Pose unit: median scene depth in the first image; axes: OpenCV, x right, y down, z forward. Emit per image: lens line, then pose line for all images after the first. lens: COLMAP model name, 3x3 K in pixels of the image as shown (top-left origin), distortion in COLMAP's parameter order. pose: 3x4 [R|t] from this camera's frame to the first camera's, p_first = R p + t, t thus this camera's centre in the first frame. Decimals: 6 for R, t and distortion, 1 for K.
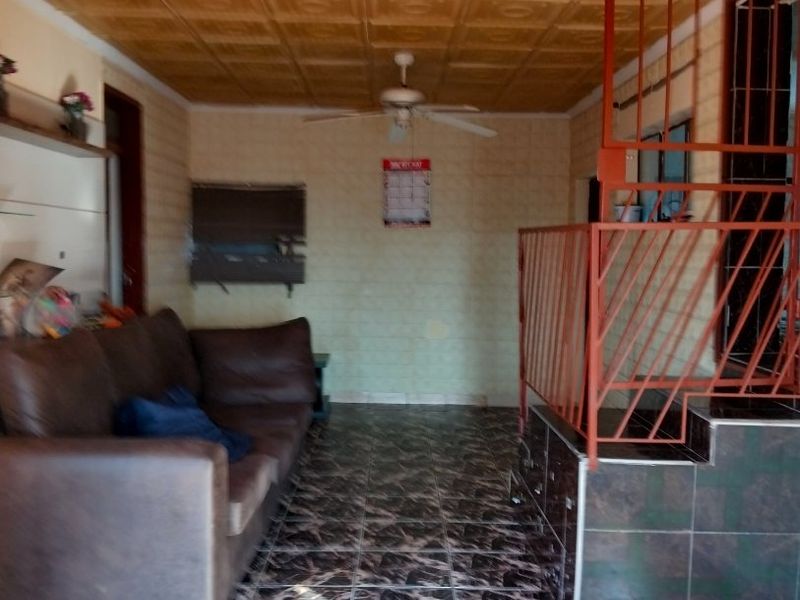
lens RADIAL K [[830.0, 0, 396.1], [0, 830.0, 313.6], [0, 0, 1]] dist [0.142220, -0.393644]
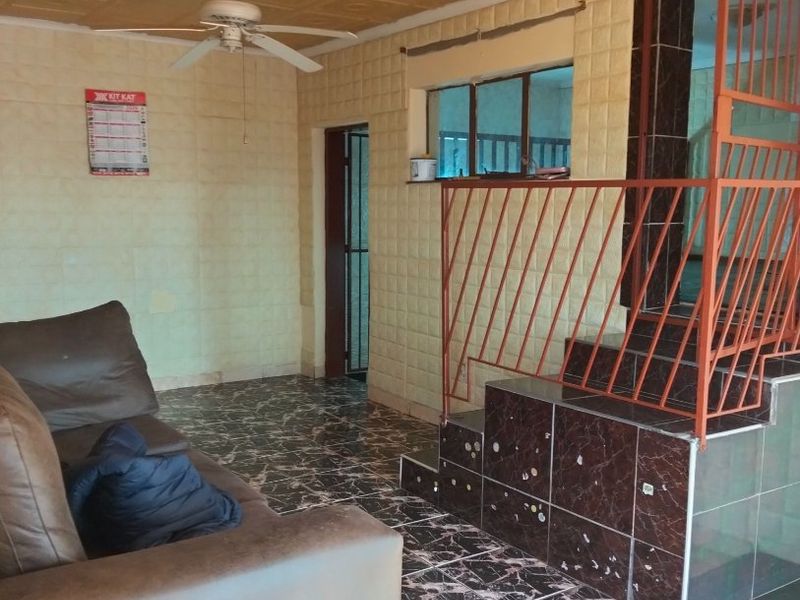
lens RADIAL K [[820.1, 0, 394.3], [0, 820.1, 308.6], [0, 0, 1]] dist [0.159185, -0.421766]
pose [[0.828923, -0.075196, 0.554286, -0.391734], [0.045326, 0.996694, 0.067431, -0.032262], [-0.557524, -0.030772, 0.829591, 0.317769]]
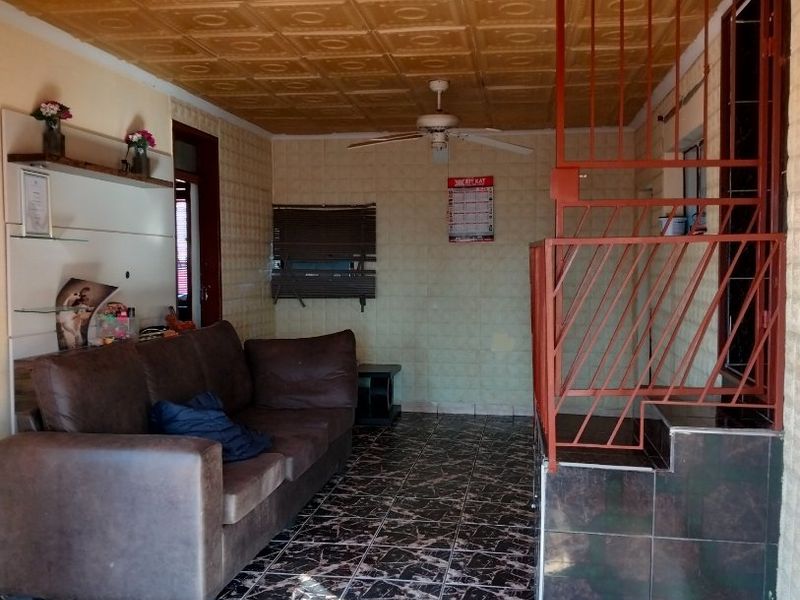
lens RADIAL K [[820.1, 0, 394.3], [0, 820.1, 308.6], [0, 0, 1]] dist [0.159185, -0.421766]
pose [[0.986206, -0.006398, -0.165401, 0.154031], [0.002869, 0.999763, -0.021570, 0.001271], [0.165500, 0.020798, 0.985991, -0.046037]]
